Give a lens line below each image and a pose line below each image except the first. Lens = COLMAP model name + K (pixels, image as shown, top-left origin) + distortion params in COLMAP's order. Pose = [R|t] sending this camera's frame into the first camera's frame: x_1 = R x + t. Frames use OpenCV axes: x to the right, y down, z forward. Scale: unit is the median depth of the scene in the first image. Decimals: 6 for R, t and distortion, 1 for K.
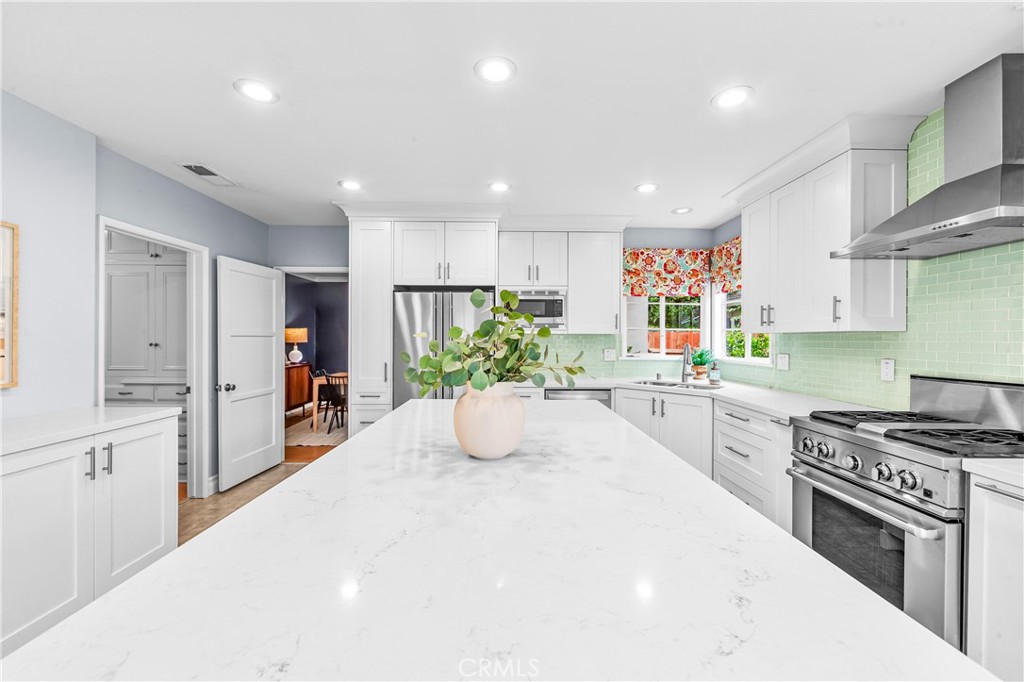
lens RADIAL K [[403.7, 0, 513.1], [0, 403.7, 339.1], [0, 0, 1]] dist [-0.001953, -0.000211]
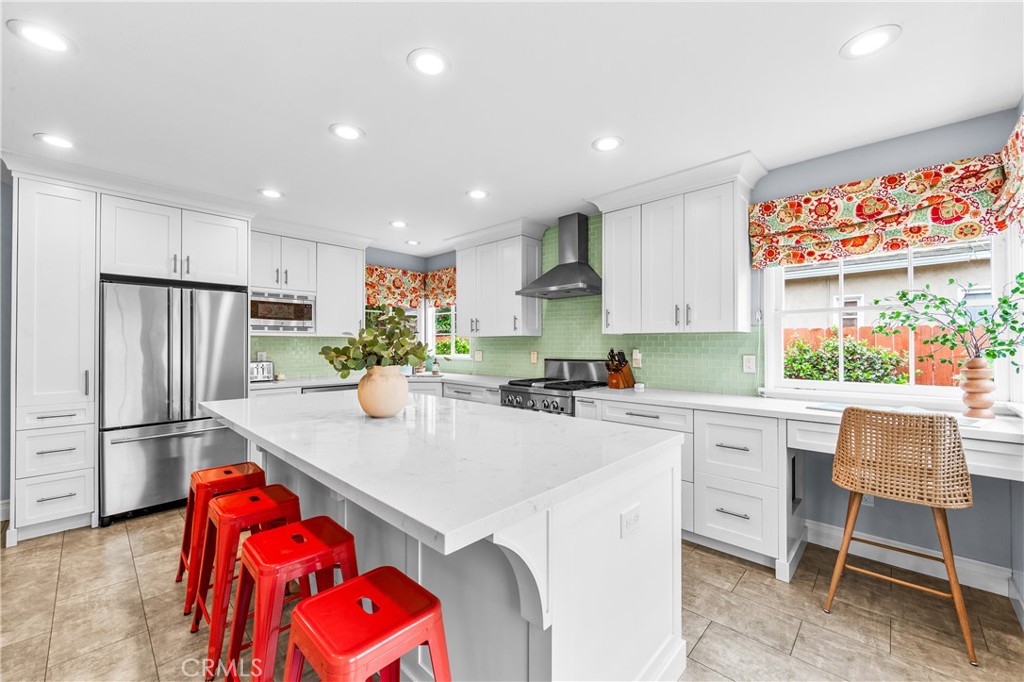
lens RADIAL K [[403.7, 0, 513.1], [0, 403.7, 339.1], [0, 0, 1]] dist [-0.001953, -0.000211]
pose [[0.695705, 0.004531, 0.718313, -0.309105], [0.004569, 0.999932, -0.010733, 0.009179], [-0.718313, 0.010749, 0.695637, -0.144280]]
